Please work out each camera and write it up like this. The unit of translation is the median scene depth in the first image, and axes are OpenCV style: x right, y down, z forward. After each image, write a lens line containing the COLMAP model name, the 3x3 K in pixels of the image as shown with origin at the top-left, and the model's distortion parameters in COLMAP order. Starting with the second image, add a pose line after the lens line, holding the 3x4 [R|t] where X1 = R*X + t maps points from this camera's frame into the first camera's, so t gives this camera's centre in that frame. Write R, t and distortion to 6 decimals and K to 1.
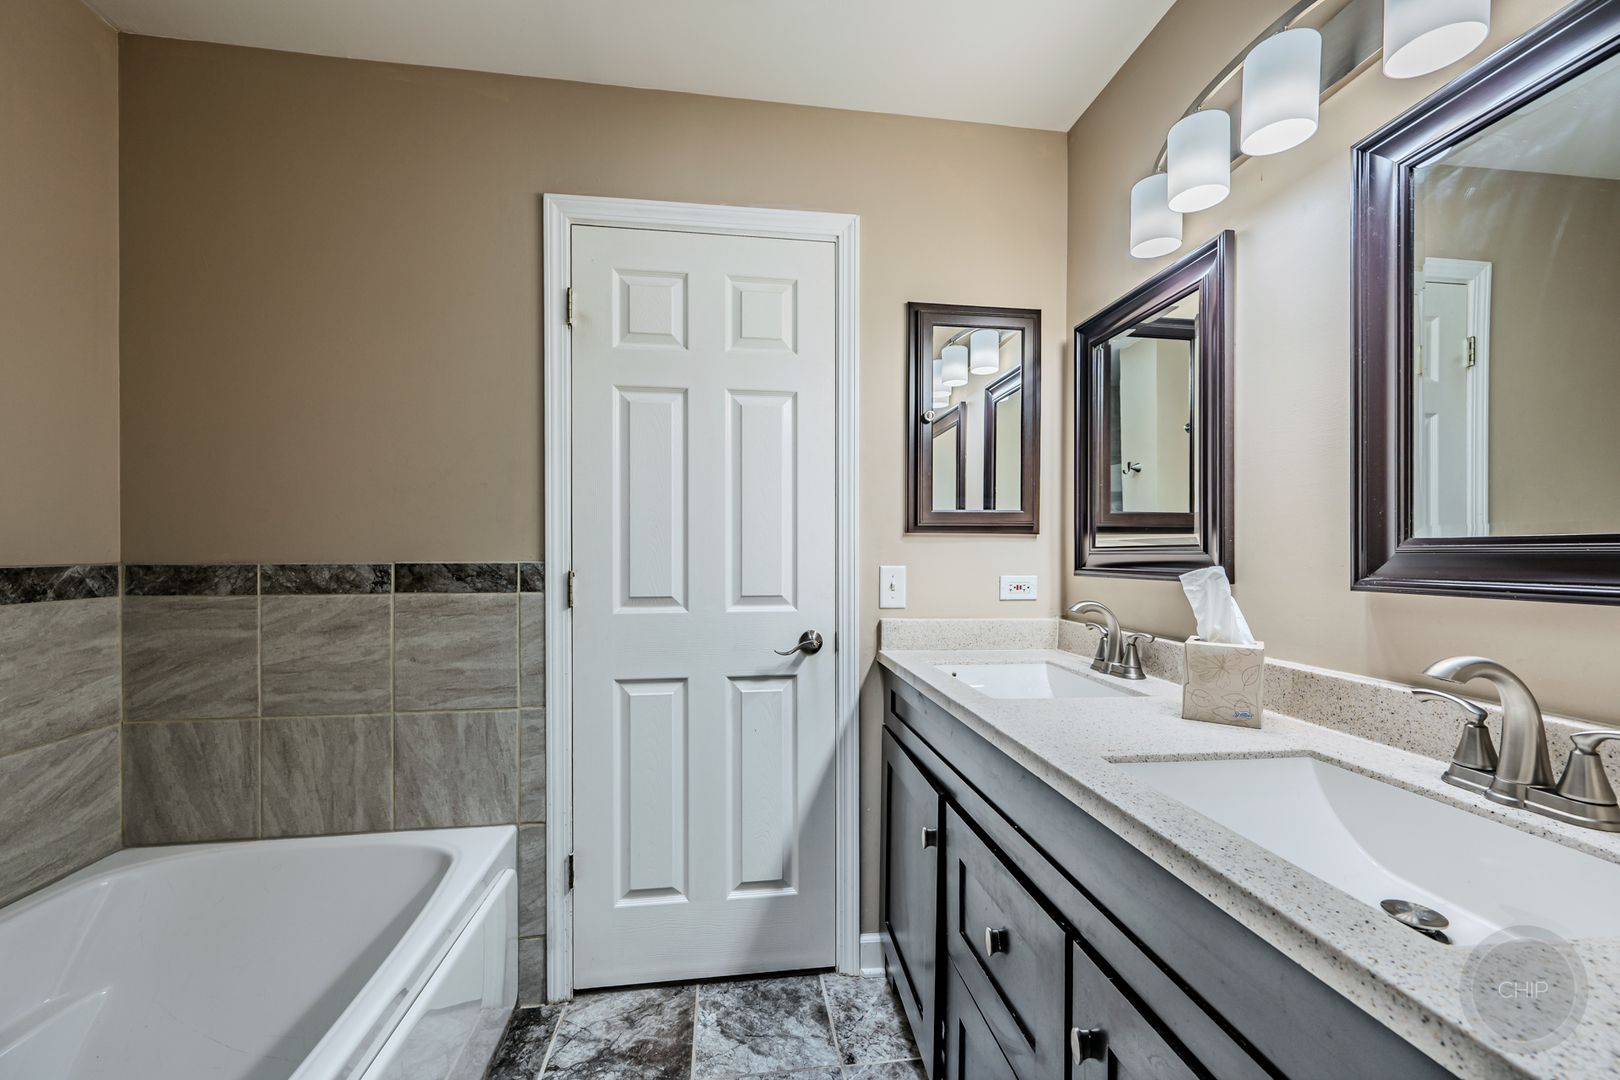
lens RADIAL K [[642.1, 0, 806.8], [0, 642.1, 544.0], [0, 0, 1]] dist [0.000549, 0.000794]
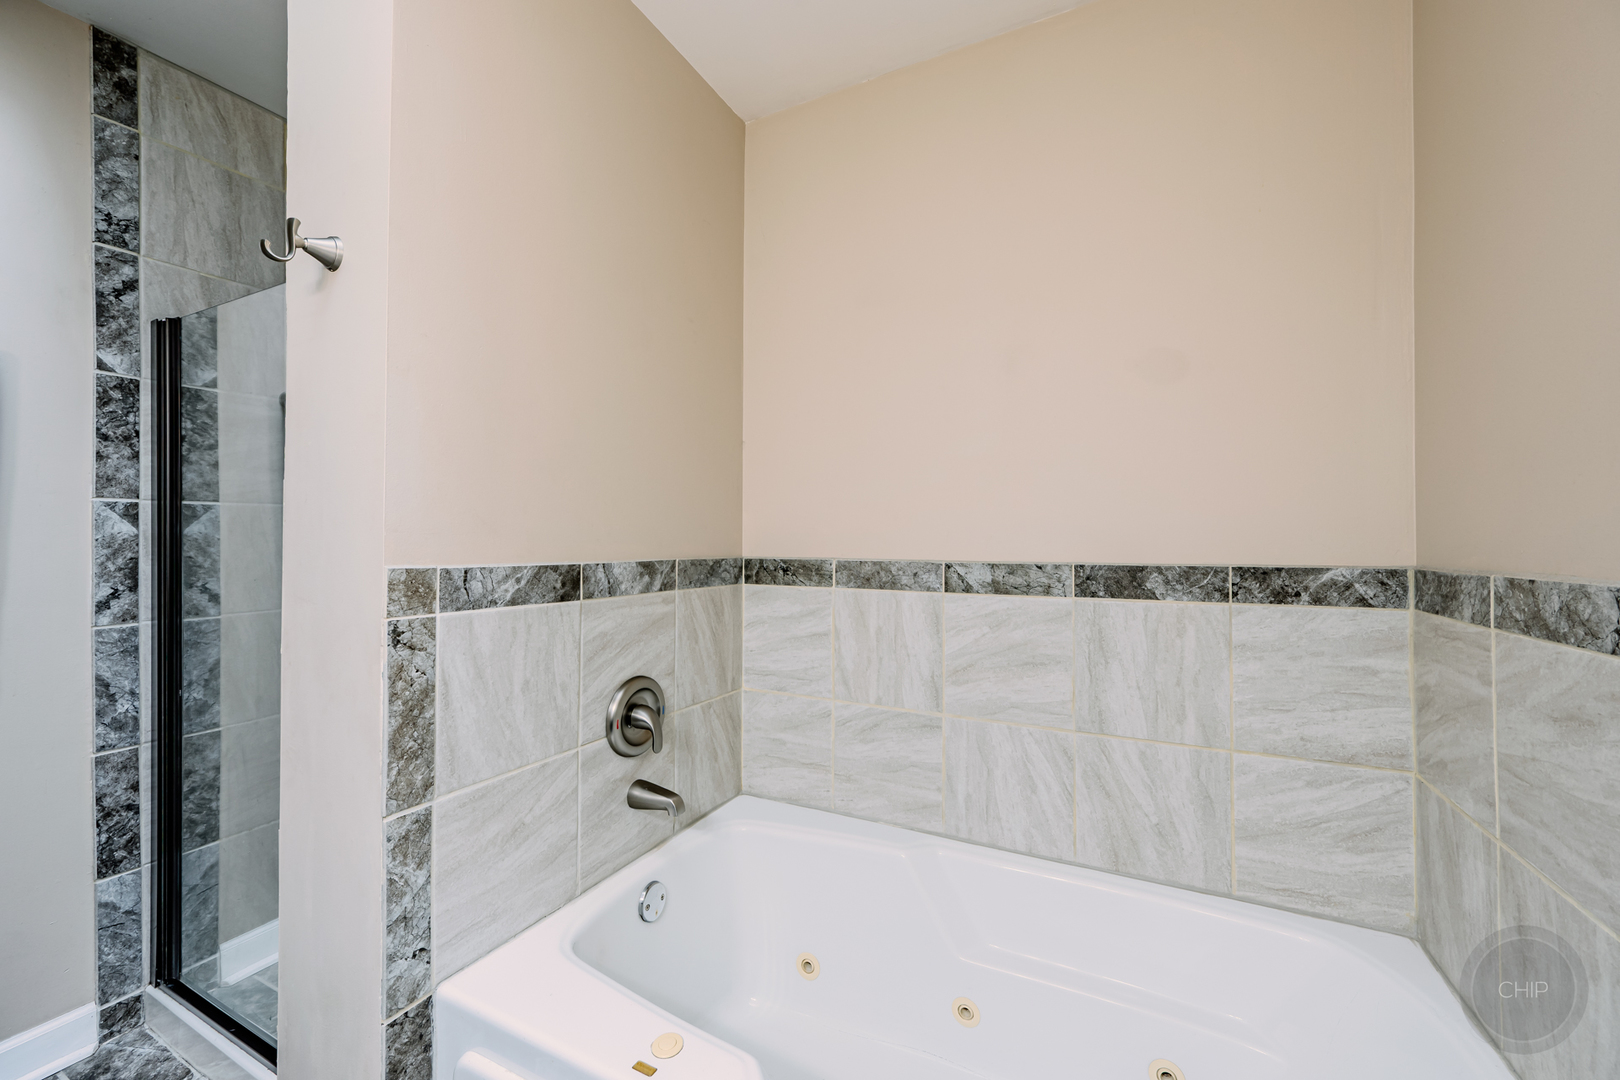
lens RADIAL K [[642.1, 0, 810.1], [0, 642.1, 535.6], [0, 0, 1]] dist [0.000549, 0.000794]
pose [[-0.560930, -0.012969, -0.827762, -0.017116], [0.002187, 0.999851, -0.017147, 0.003603], [0.827860, -0.011428, -0.560818, 0.893296]]
